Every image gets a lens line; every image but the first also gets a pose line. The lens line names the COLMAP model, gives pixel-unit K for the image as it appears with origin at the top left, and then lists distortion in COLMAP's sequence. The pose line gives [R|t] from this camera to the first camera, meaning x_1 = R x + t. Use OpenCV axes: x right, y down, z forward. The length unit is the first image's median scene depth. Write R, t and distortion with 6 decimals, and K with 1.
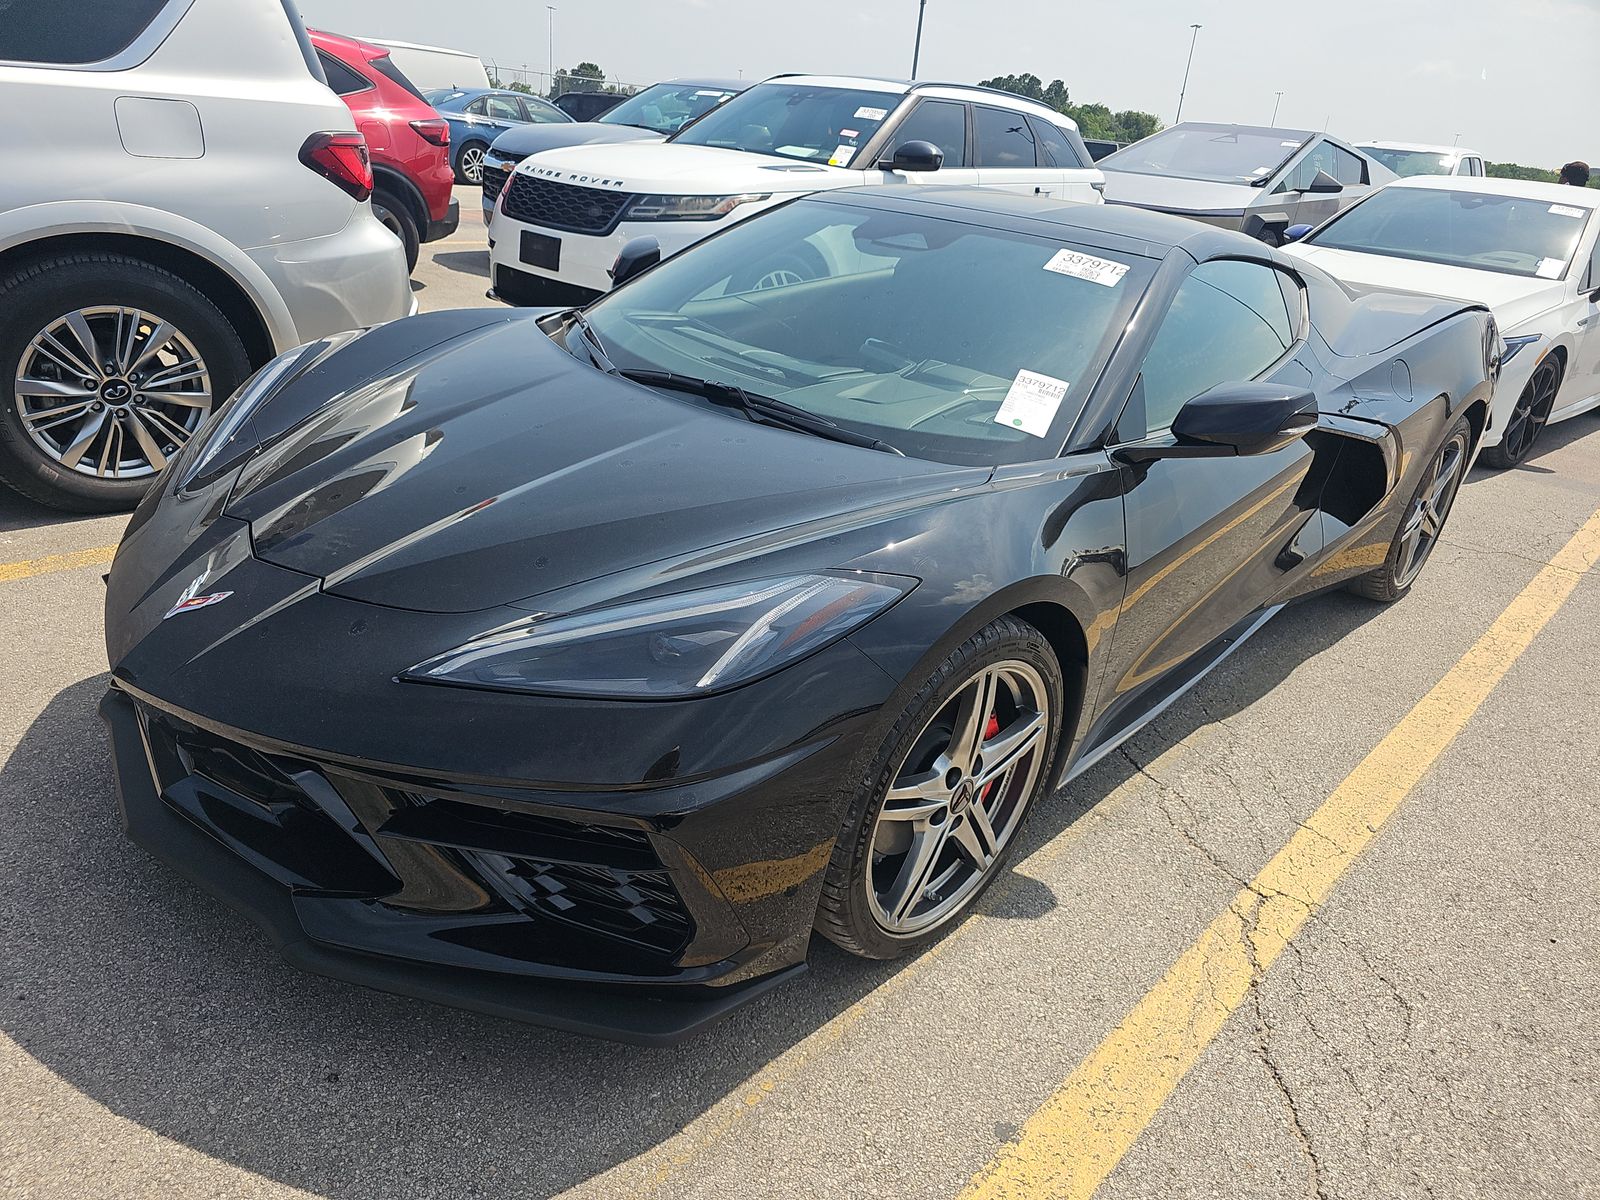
lens RADIAL K [[1048.3, 0, 771.8], [0, 1048.3, 598.6], [0, 0, 1]] dist [0.035176, -0.028163]
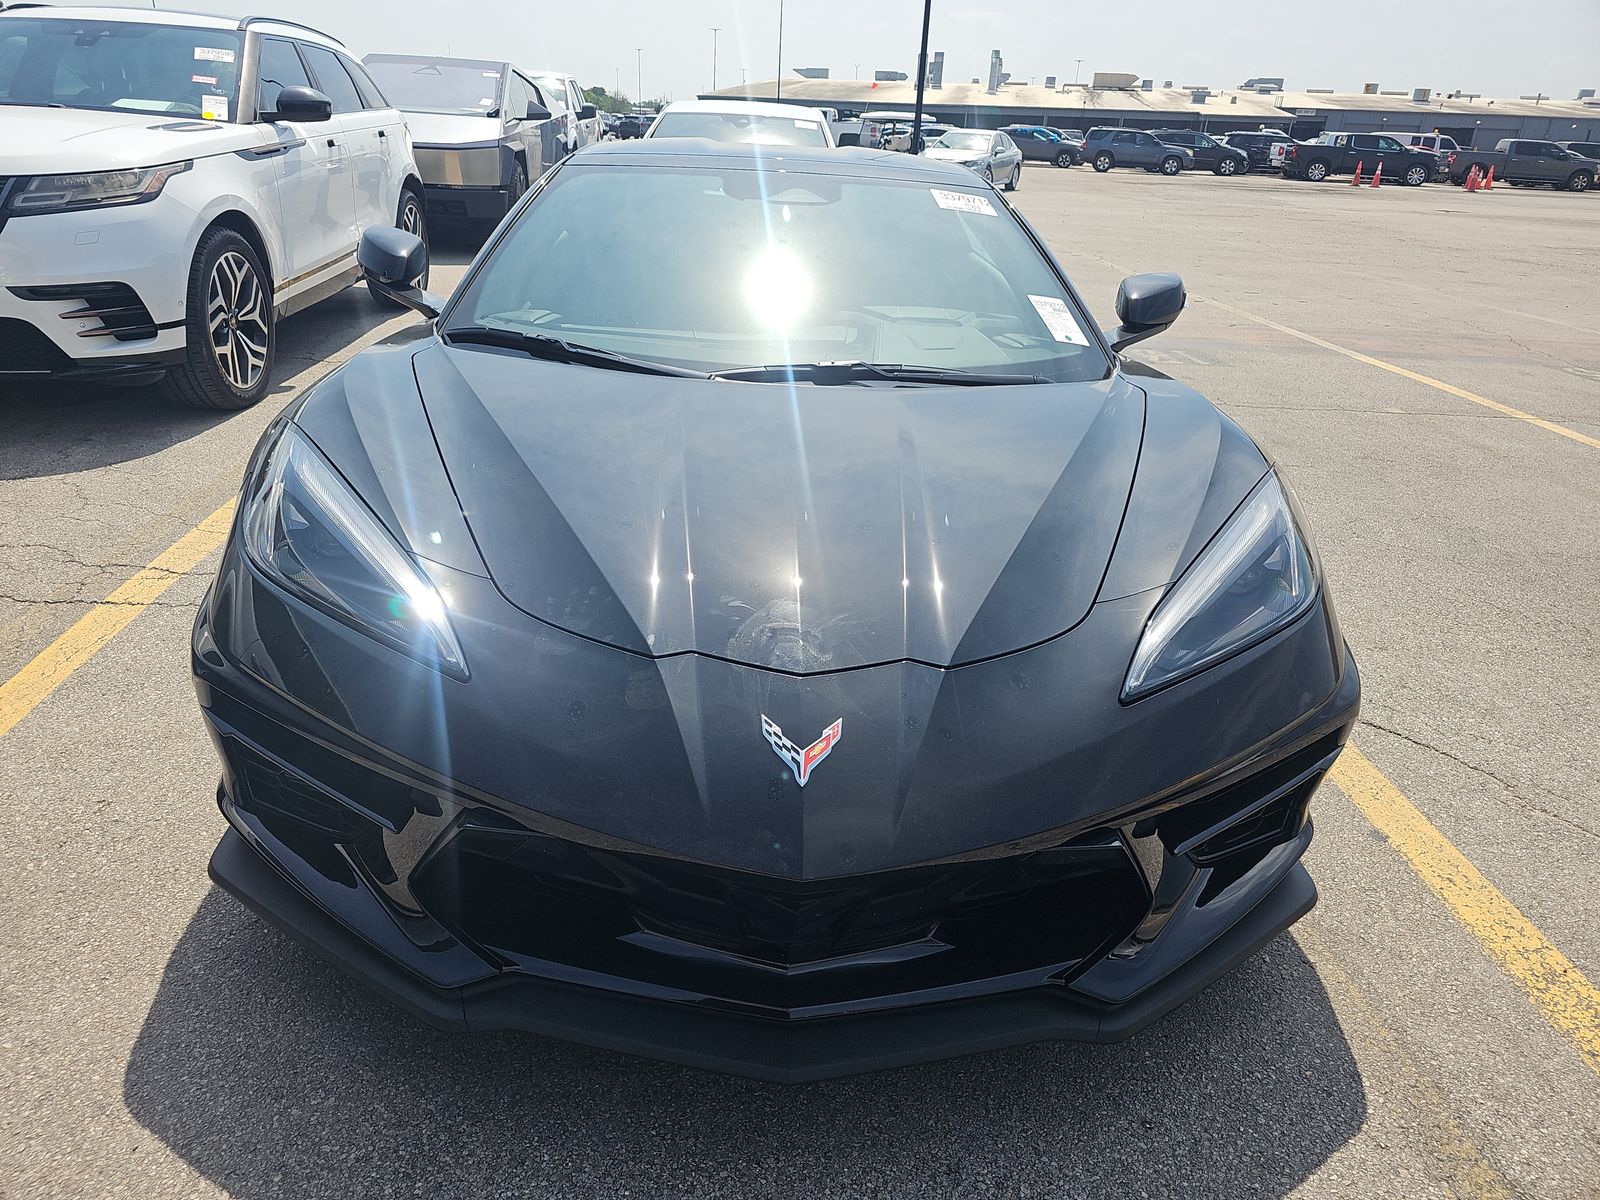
lens RADIAL K [[1048.3, 0, 771.8], [0, 1048.3, 598.6], [0, 0, 1]] dist [0.035176, -0.028163]
pose [[0.692428, -0.347433, 0.632324, -0.330344], [0.310970, 0.934549, 0.172963, -0.079811], [-0.651031, 0.076869, 0.755149, 0.139976]]
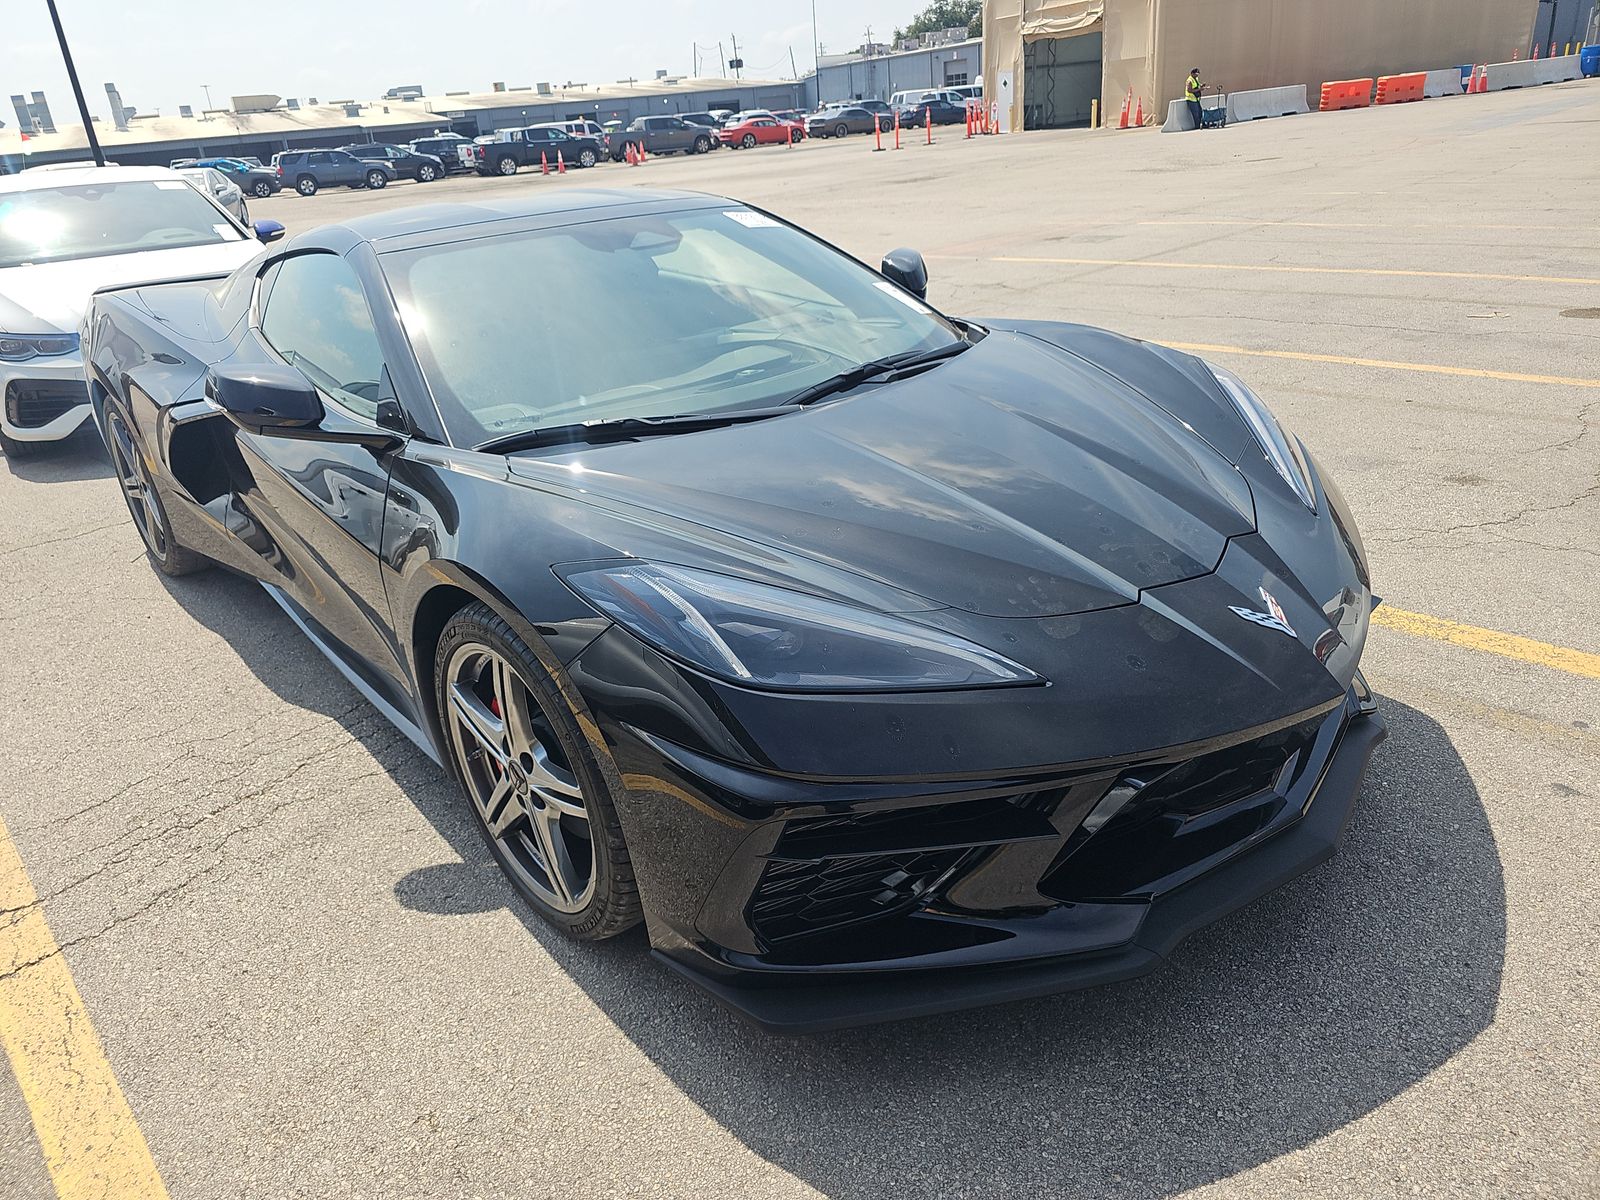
lens RADIAL K [[1048.3, 0, 771.8], [0, 1048.3, 598.6], [0, 0, 1]] dist [0.035176, -0.028163]
pose [[0.049716, -0.494870, 0.867544, -0.470922], [0.484871, 0.771350, 0.412212, -0.216553], [-0.873171, 0.400154, 0.278296, 0.370538]]
